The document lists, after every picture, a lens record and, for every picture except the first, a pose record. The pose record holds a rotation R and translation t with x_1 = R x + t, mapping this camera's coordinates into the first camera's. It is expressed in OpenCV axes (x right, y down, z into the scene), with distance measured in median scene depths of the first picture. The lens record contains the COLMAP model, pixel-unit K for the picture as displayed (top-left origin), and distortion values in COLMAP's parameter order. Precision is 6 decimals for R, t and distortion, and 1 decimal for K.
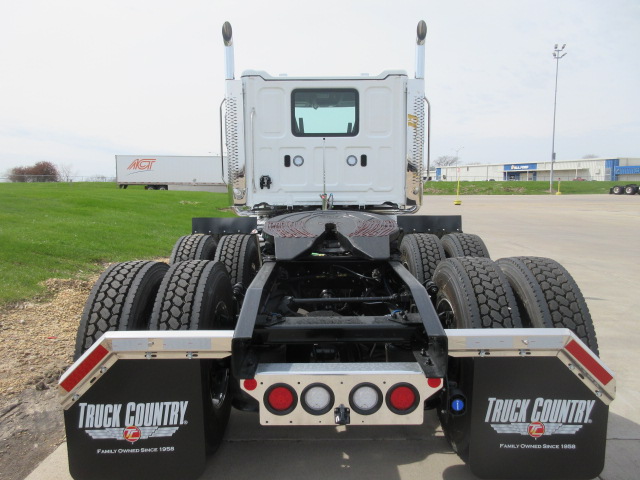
lens RADIAL K [[495.7, 0, 320.0], [0, 495.7, 240.0], [0, 0, 1]] dist [0.001530, 0.005132]
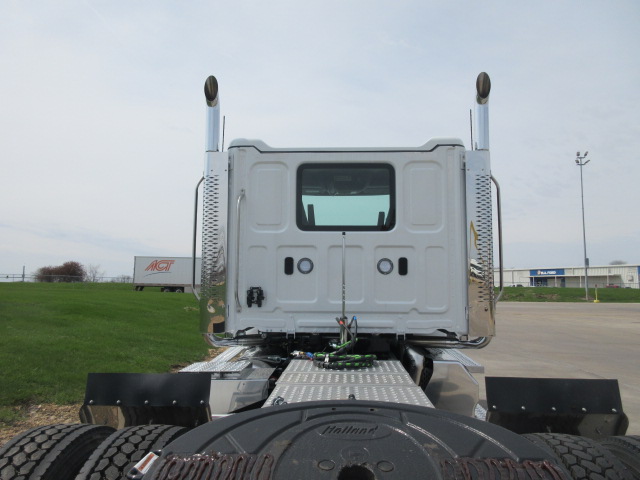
lens RADIAL K [[495.7, 0, 320.0], [0, 495.7, 240.0], [0, 0, 1]] dist [0.001530, 0.005132]
pose [[0.998979, 0.008350, -0.044407, 0.005299], [-0.017275, 0.978699, -0.204574, -0.050657], [0.041753, 0.205132, 0.977843, 0.301228]]
